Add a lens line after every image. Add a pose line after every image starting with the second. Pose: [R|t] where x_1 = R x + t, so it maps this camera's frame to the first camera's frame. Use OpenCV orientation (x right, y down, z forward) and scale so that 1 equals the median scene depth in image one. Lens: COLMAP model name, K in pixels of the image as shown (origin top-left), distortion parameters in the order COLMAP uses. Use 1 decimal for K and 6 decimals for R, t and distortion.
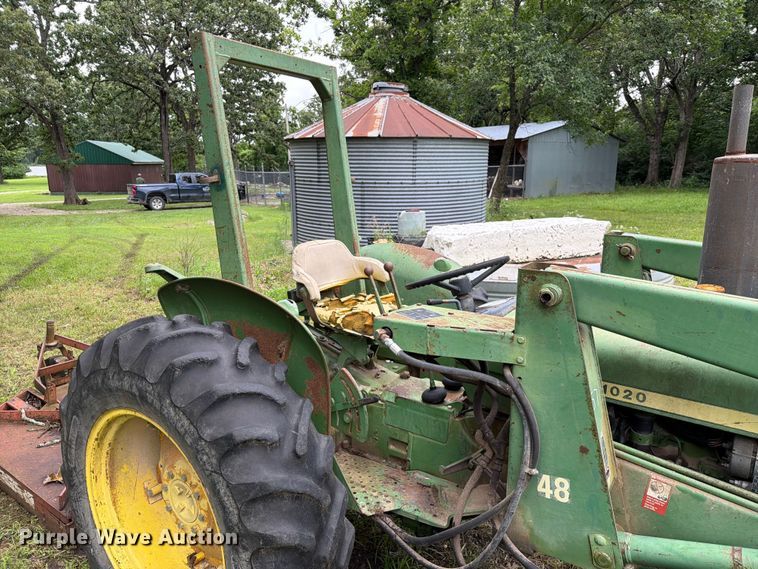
lens RADIAL K [[515.7, 0, 376.2], [0, 515.7, 303.1], [0, 0, 1]] dist [0.079839, -0.101709]
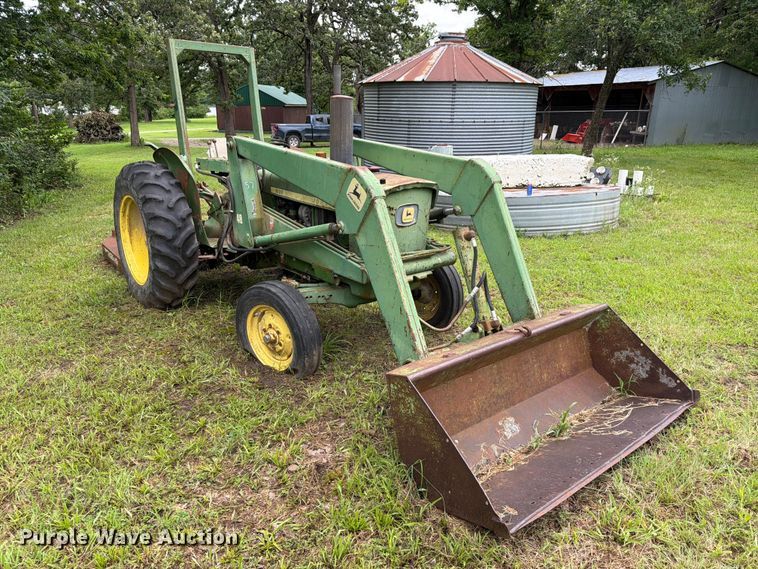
lens RADIAL K [[515.7, 0, 376.2], [0, 515.7, 303.1], [0, 0, 1]] dist [0.079839, -0.101709]
pose [[0.957945, 0.111164, -0.264545, 0.097437], [-0.085274, 0.990547, 0.107449, 0.023603], [0.273989, -0.080372, 0.958369, -0.079487]]
